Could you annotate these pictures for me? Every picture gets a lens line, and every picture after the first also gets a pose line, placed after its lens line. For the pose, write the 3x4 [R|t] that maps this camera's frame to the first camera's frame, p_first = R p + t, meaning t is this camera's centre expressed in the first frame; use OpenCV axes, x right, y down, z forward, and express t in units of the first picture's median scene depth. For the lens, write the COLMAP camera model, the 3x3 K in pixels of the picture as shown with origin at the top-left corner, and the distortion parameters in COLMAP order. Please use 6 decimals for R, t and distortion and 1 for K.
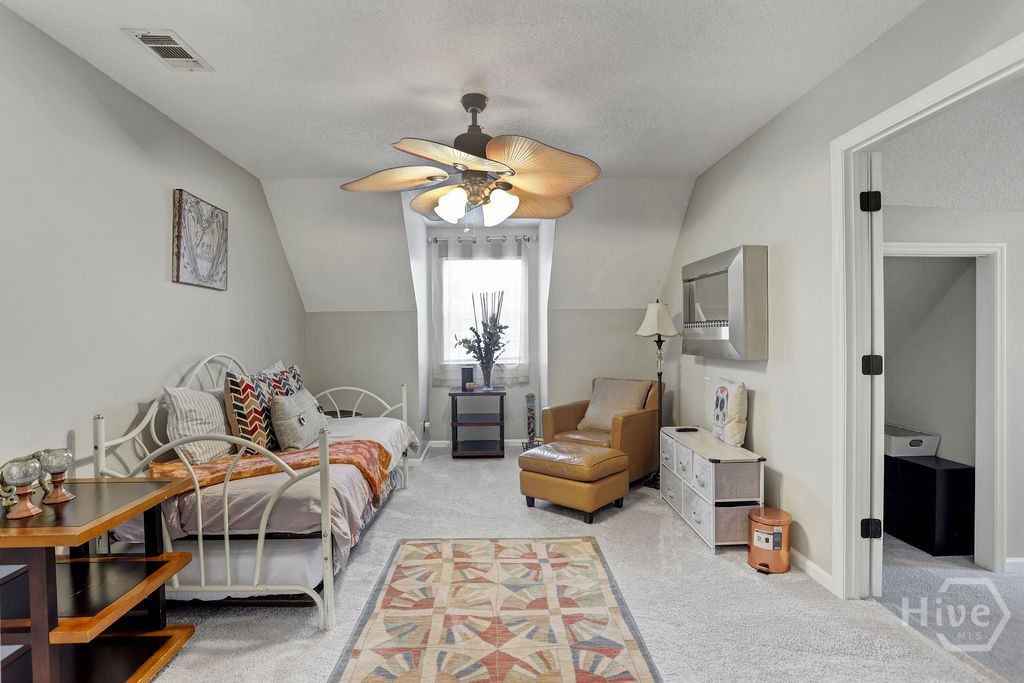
lens RADIAL K [[505.4, 0, 506.0], [0, 505.4, 340.2], [0, 0, 1]] dist [-0.073922, 0.029896]
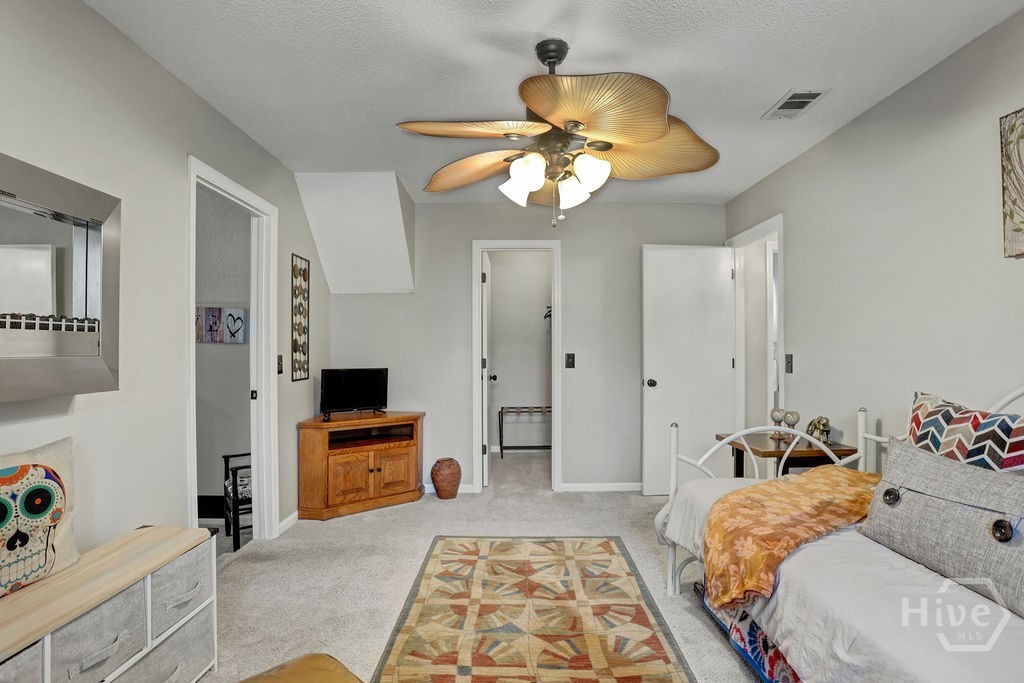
lens RADIAL K [[505.4, 0, 506.0], [0, 505.4, 340.2], [0, 0, 1]] dist [-0.073922, 0.029896]
pose [[-0.999171, 0.011141, 0.039150, -0.017262], [0.010996, 0.999932, -0.003921, -0.014913], [-0.039191, -0.003487, -0.999226, 2.043524]]
